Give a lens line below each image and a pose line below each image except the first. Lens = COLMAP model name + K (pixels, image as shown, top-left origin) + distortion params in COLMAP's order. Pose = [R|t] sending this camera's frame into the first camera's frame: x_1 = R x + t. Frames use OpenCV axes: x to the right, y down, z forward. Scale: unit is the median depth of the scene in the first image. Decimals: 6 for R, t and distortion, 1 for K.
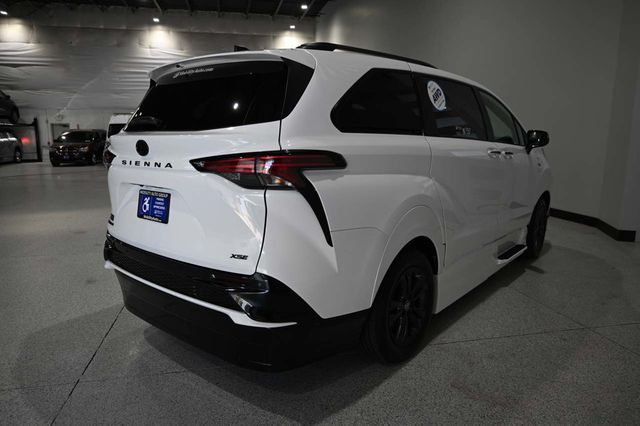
lens RADIAL K [[438.8, 0, 320.0], [0, 438.8, 213.0], [0, 0, 1]] dist [-0.001721, -0.001568]
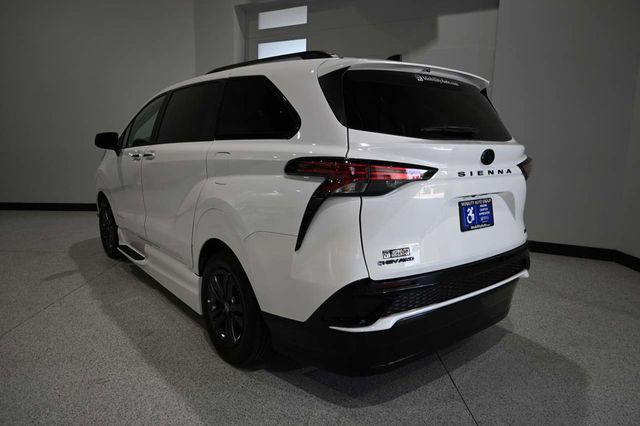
lens RADIAL K [[438.8, 0, 320.0], [0, 438.8, 213.0], [0, 0, 1]] dist [-0.001721, -0.001568]
pose [[0.181536, -0.153928, 0.971263, -1.407827], [0.153172, 0.980045, 0.126691, -0.199468], [-0.971382, 0.125771, 0.201491, 1.133460]]
